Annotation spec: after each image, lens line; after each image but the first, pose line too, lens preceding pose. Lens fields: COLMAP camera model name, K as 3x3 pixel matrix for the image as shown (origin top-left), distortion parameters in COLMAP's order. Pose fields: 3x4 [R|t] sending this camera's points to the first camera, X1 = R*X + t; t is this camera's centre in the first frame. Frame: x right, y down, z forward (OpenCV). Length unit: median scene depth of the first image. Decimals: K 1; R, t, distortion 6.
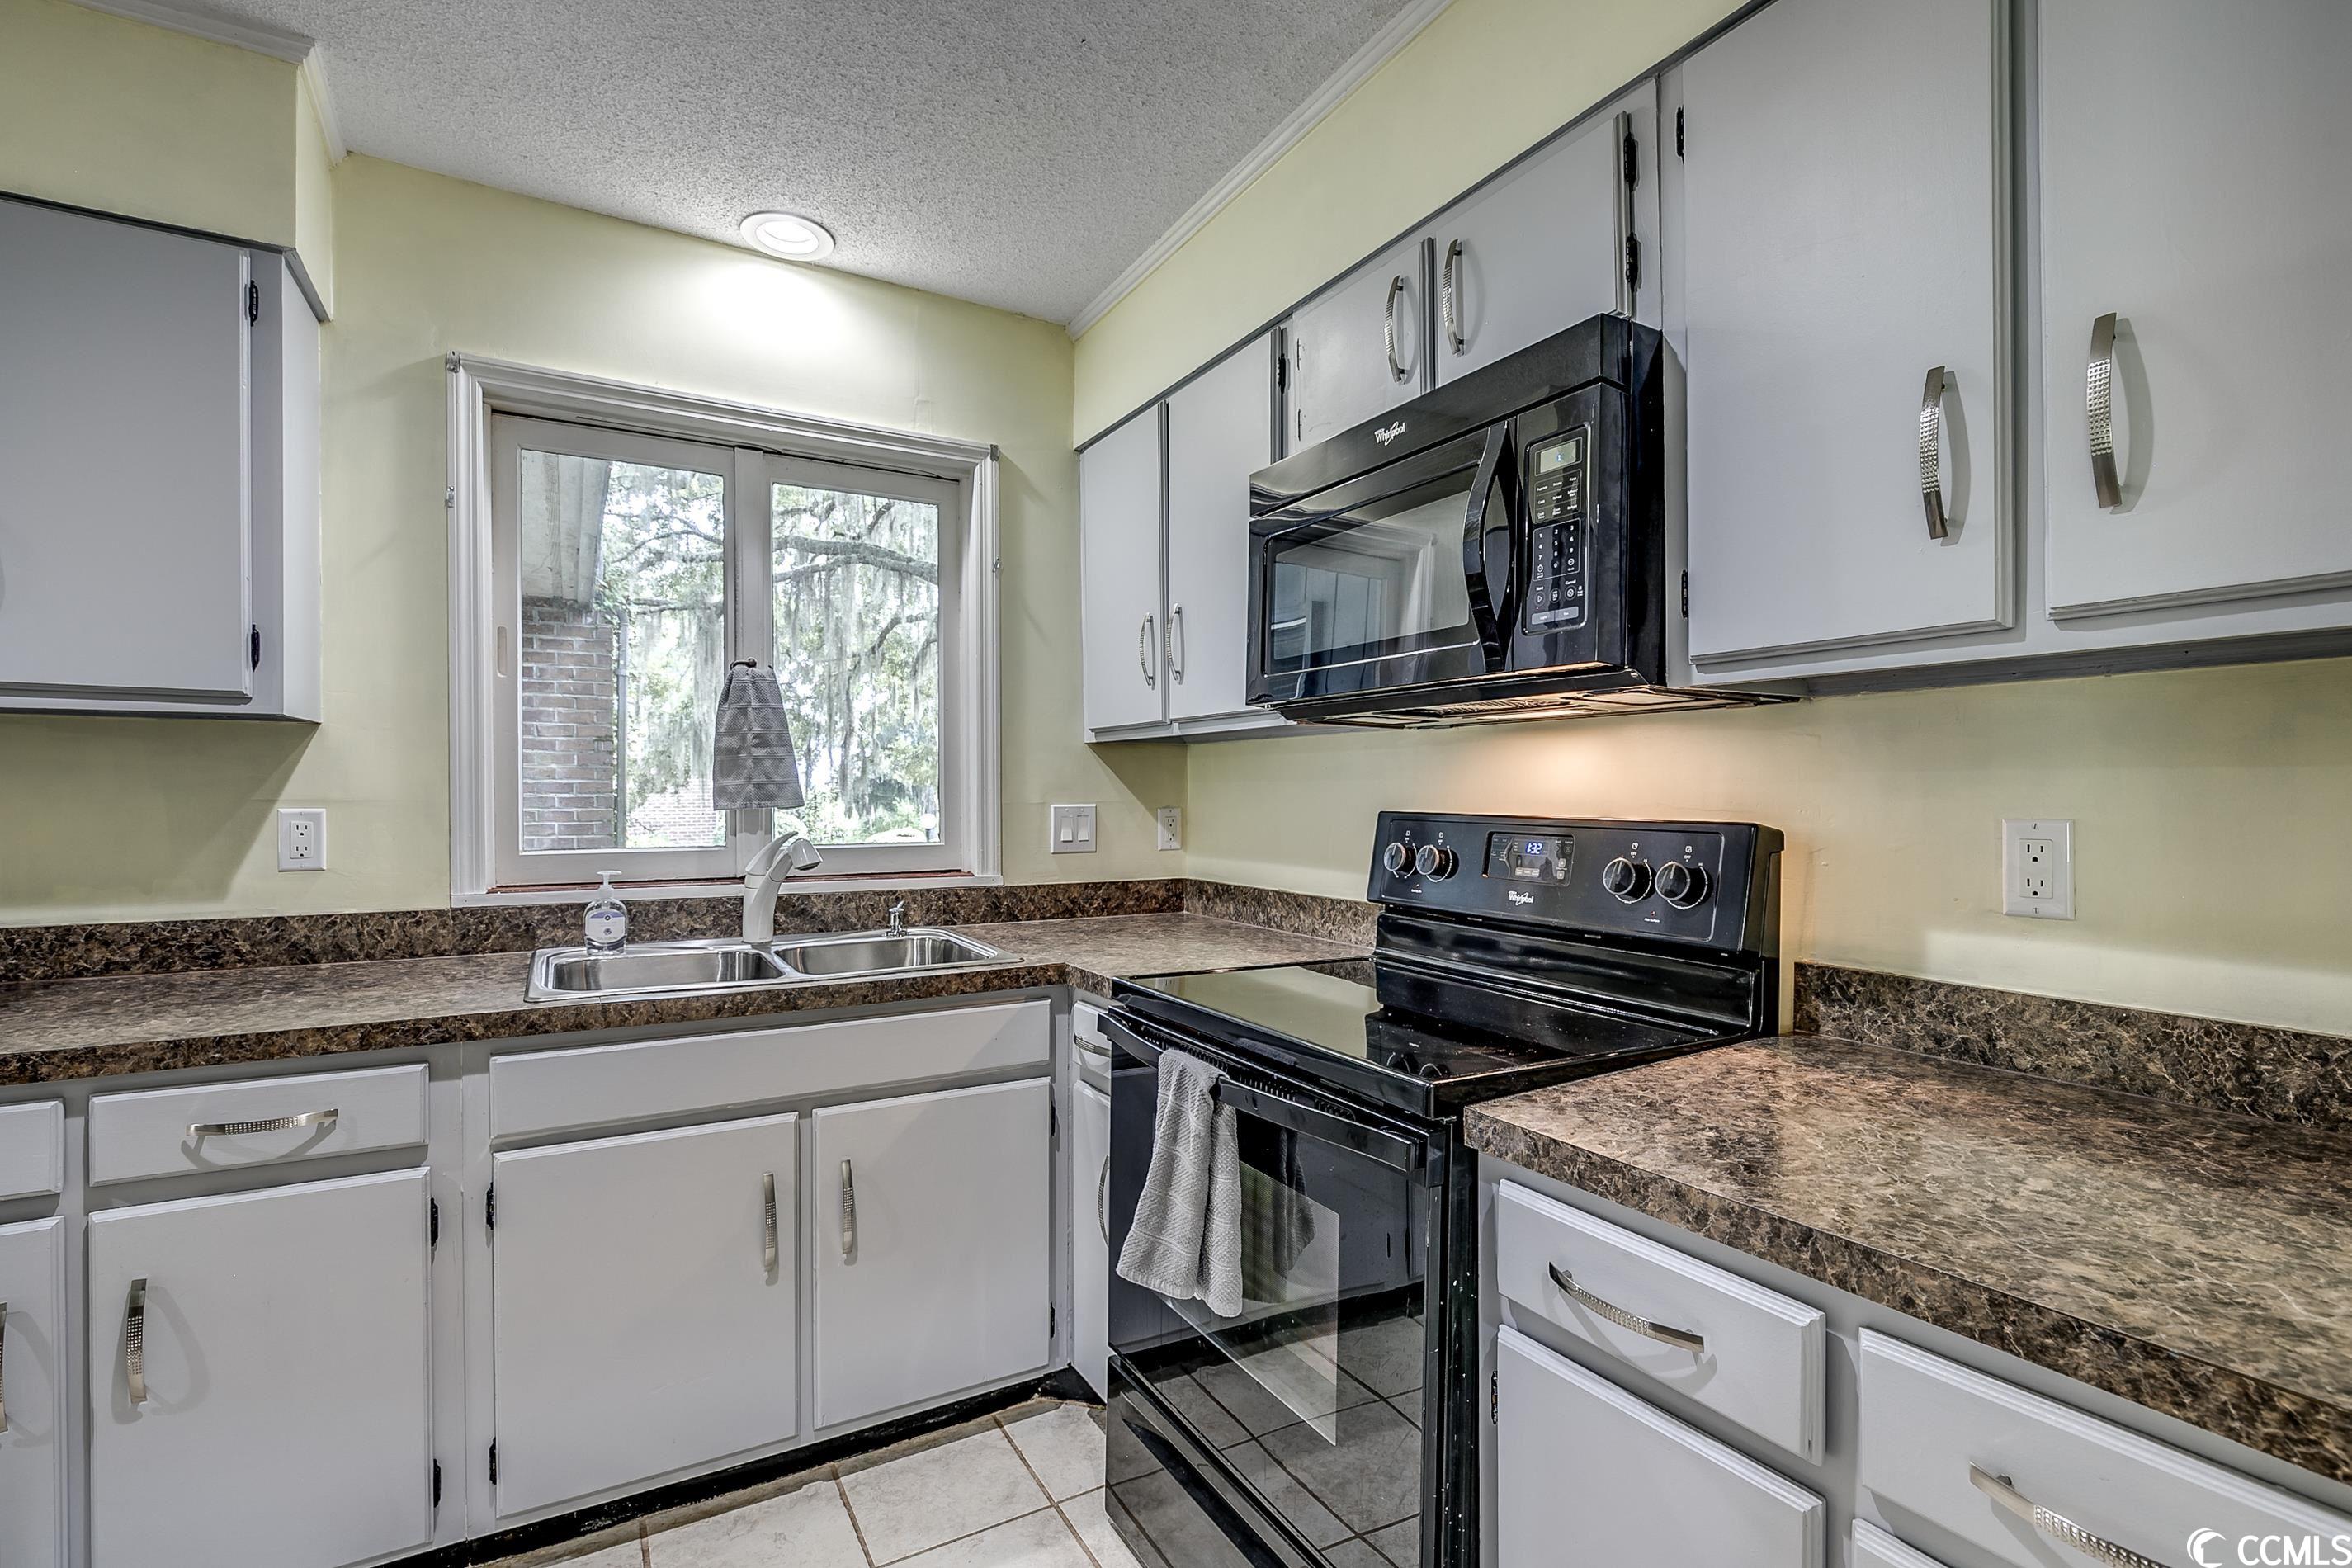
lens RADIAL K [[1065.3, 0, 1179.8], [0, 1065.3, 777.7], [0, 0, 1]] dist [-0.015807, 0.001200]
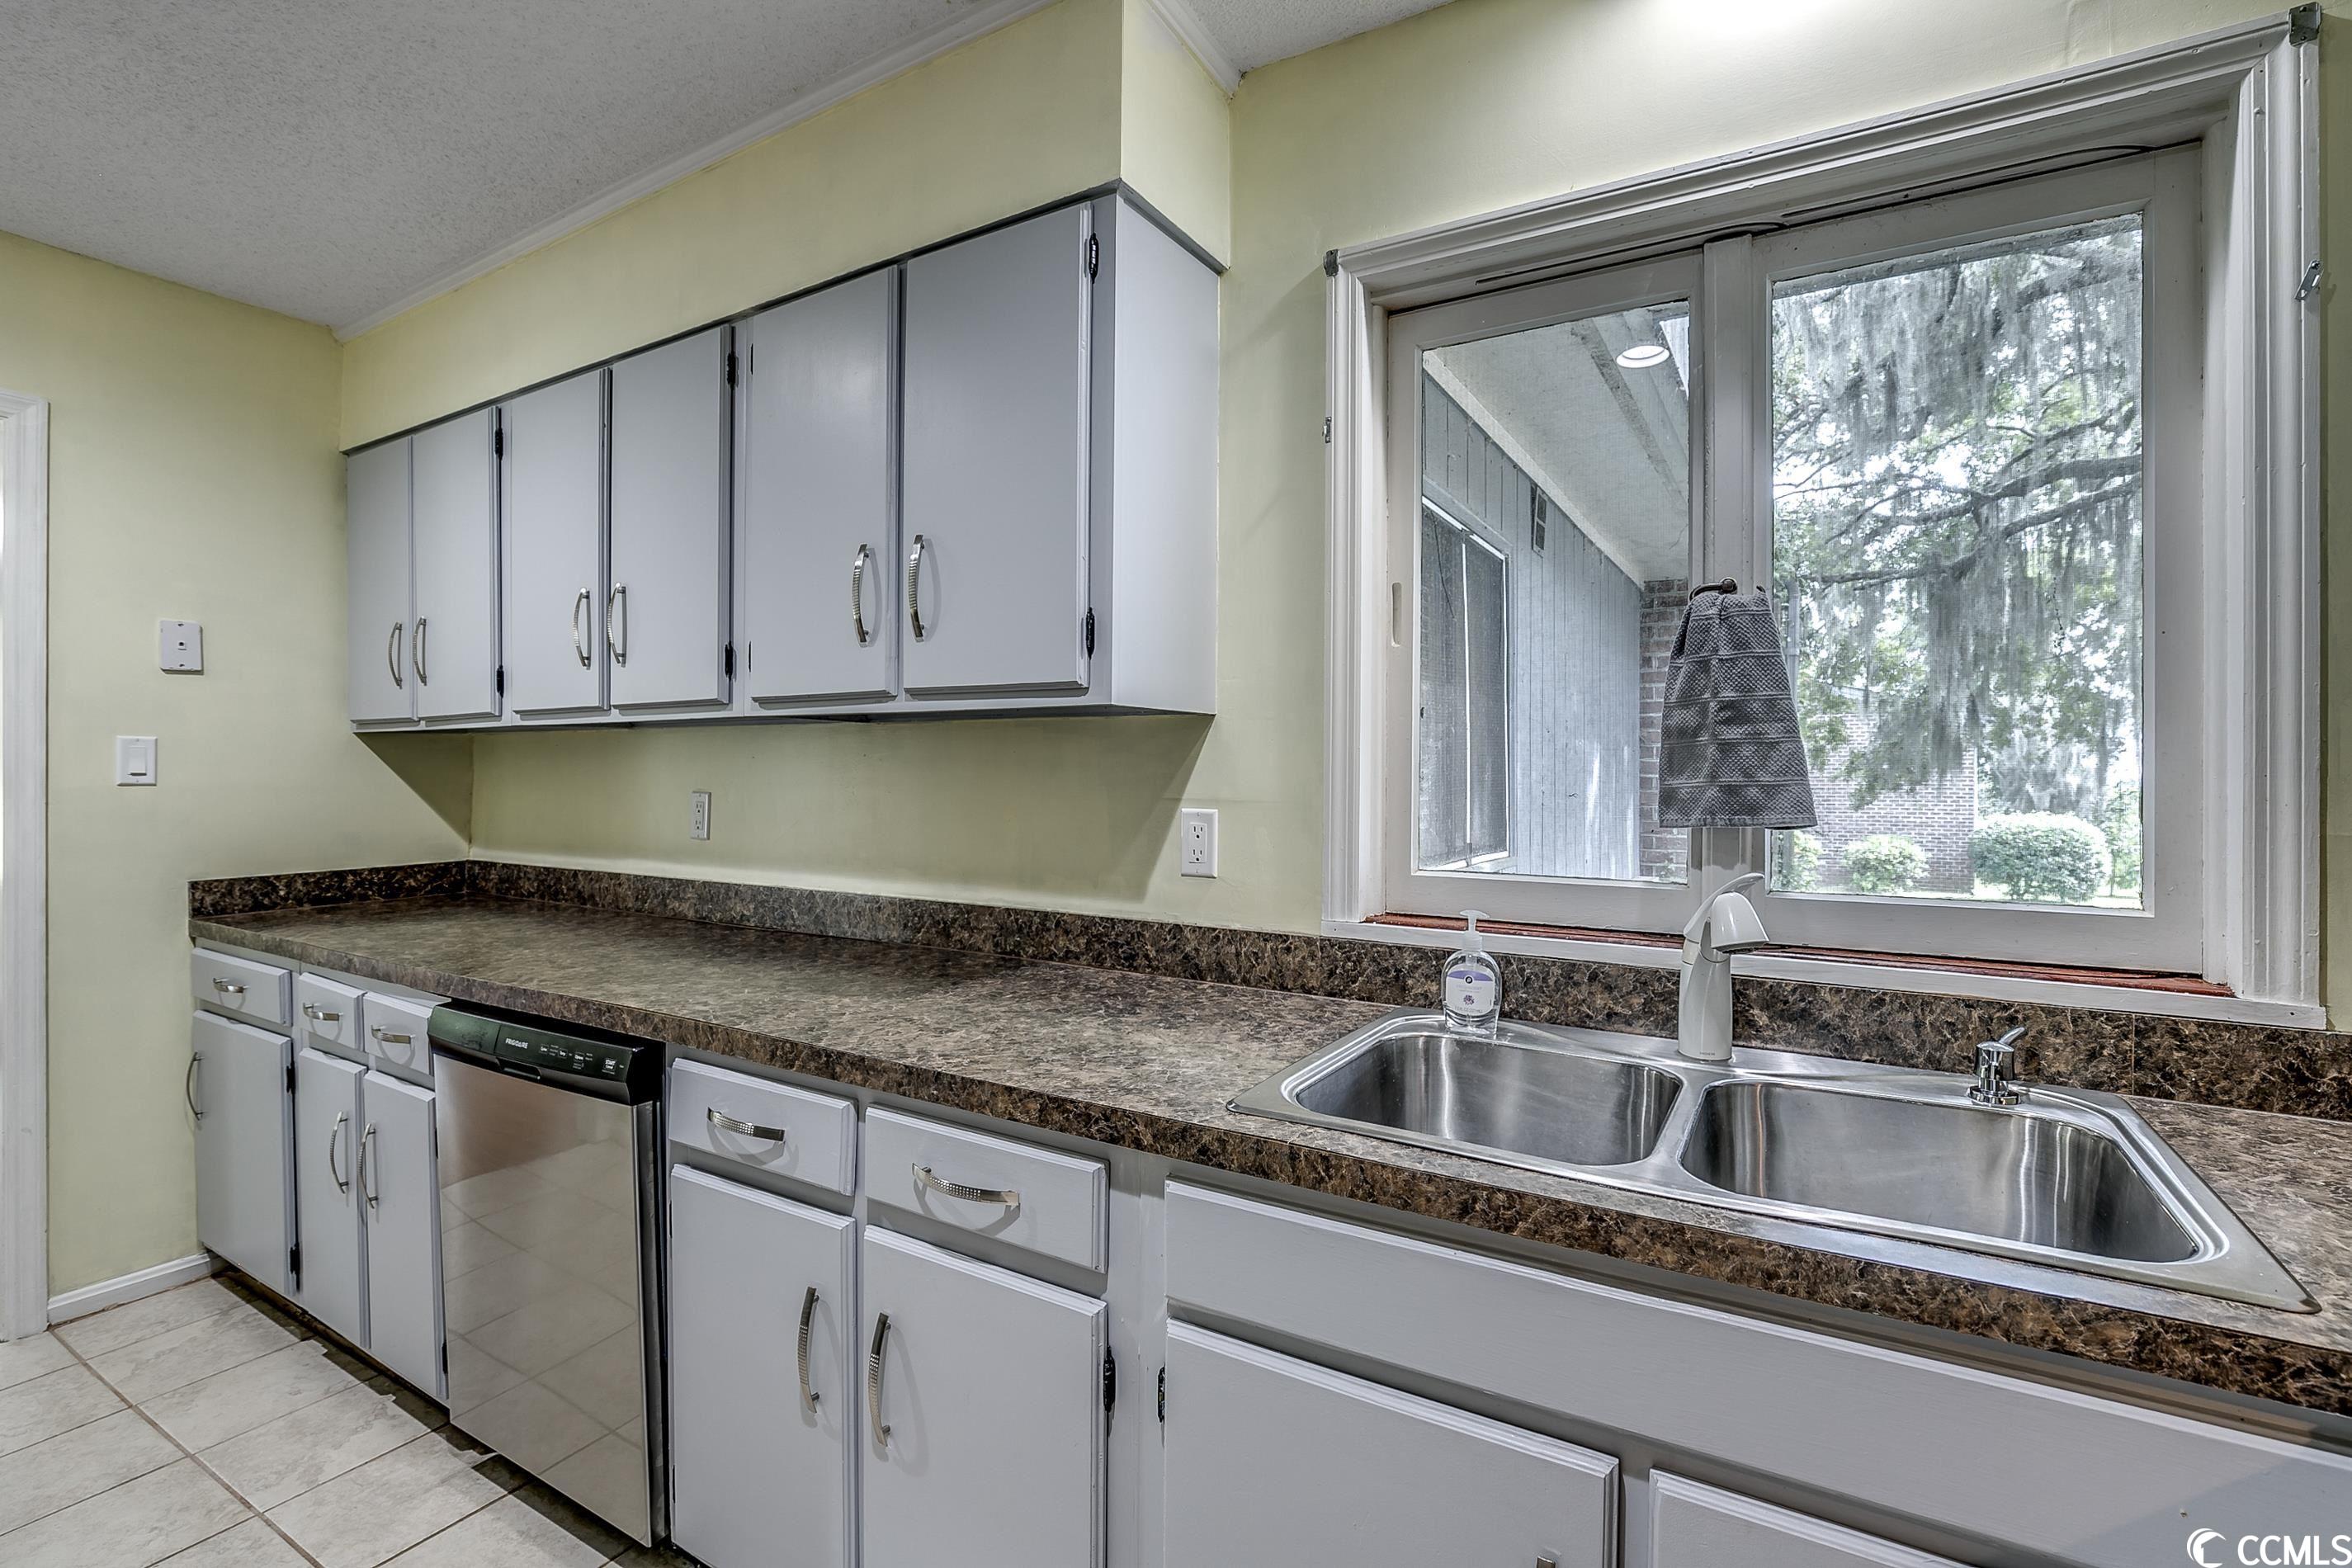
lens RADIAL K [[1065.3, 0, 1179.8], [0, 1065.3, 777.7], [0, 0, 1]] dist [-0.015807, 0.001200]
pose [[0.482312, 0.004266, -0.875989, -0.028012], [0.000125, 0.999988, 0.004938, -0.002232], [0.875999, -0.002491, 0.482306, 0.522091]]
